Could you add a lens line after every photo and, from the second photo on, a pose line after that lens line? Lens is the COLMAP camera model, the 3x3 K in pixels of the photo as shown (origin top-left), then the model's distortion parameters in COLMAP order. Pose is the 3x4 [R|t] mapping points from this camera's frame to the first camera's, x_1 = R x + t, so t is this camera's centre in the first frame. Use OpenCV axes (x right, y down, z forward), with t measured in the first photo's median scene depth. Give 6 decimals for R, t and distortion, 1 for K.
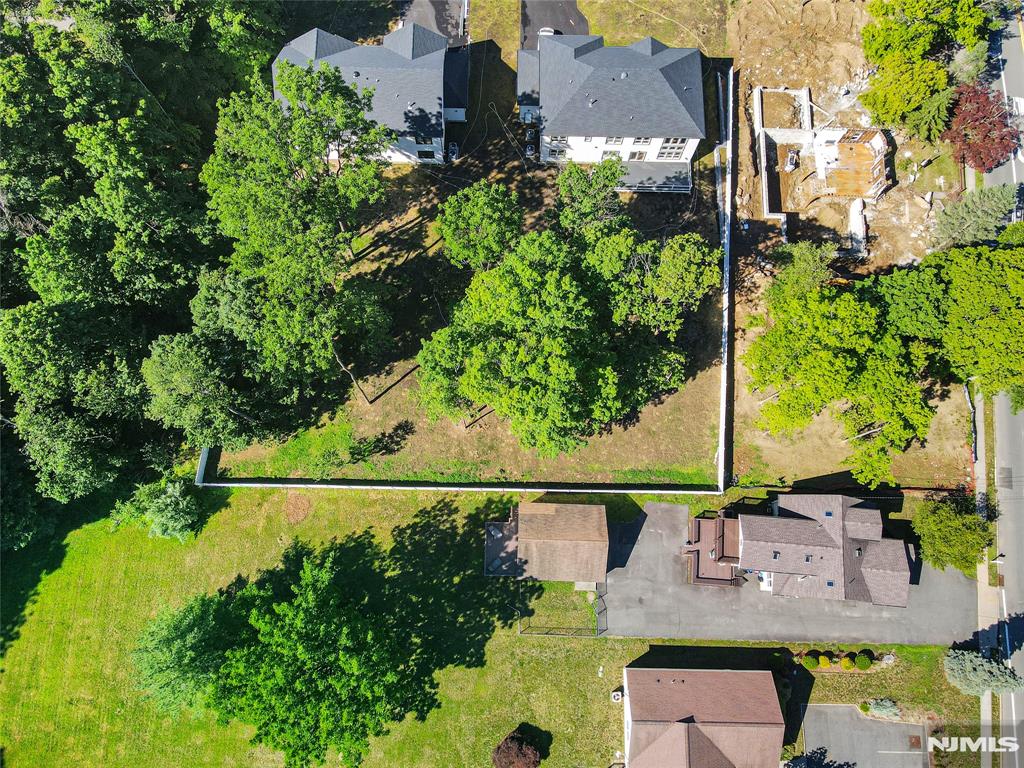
lens RADIAL K [[742.8, 0, 512.0], [0, 742.8, 384.0], [0, 0, 1]] dist [0.004359, 0.007447]
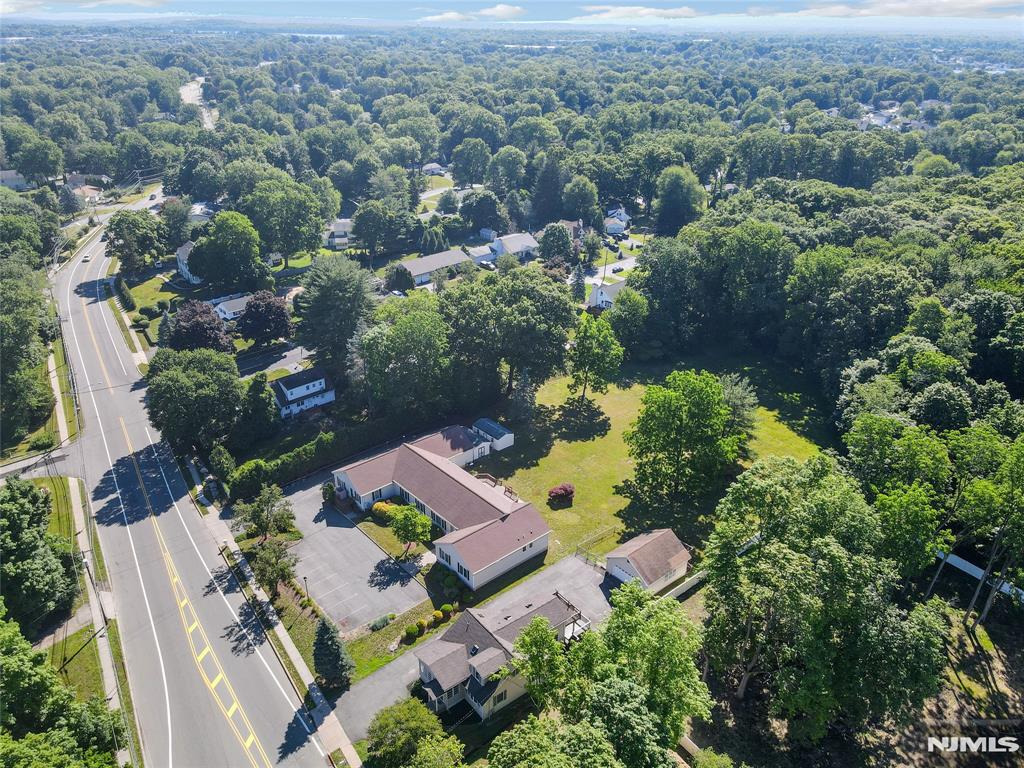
lens RADIAL K [[743.3, 0, 511.2], [0, 743.3, 393.0], [0, 0, 1]] dist [0.013007, 0.006402]
pose [[-0.738078, 0.285487, -0.611341, 0.951162], [-0.657607, -0.101635, 0.746474, -0.573947], [0.150975, 0.952978, 0.262753, 0.331587]]
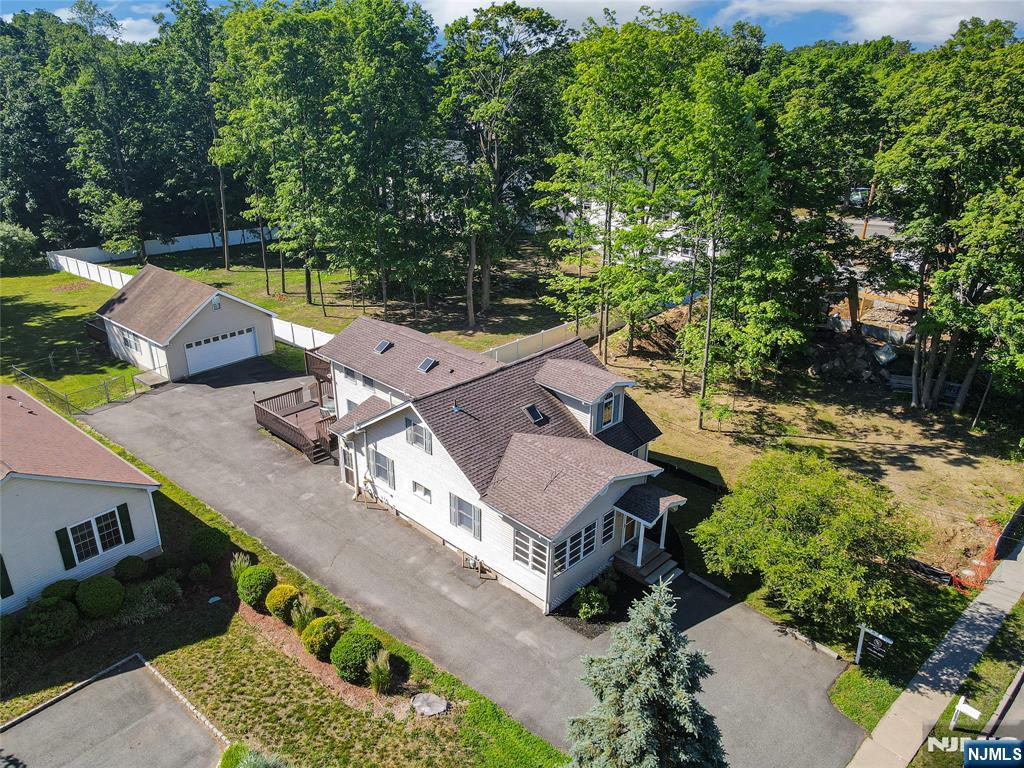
lens RADIAL K [[755.6, 0, 508.2], [0, 755.6, 381.5], [0, 0, 1]] dist [0.010124, 0.009151]
pose [[0.776933, 0.243042, -0.580780, 0.659986], [-0.608917, 0.524495, -0.595085, 0.452409], [0.159985, 0.815987, 0.555490, 0.717228]]
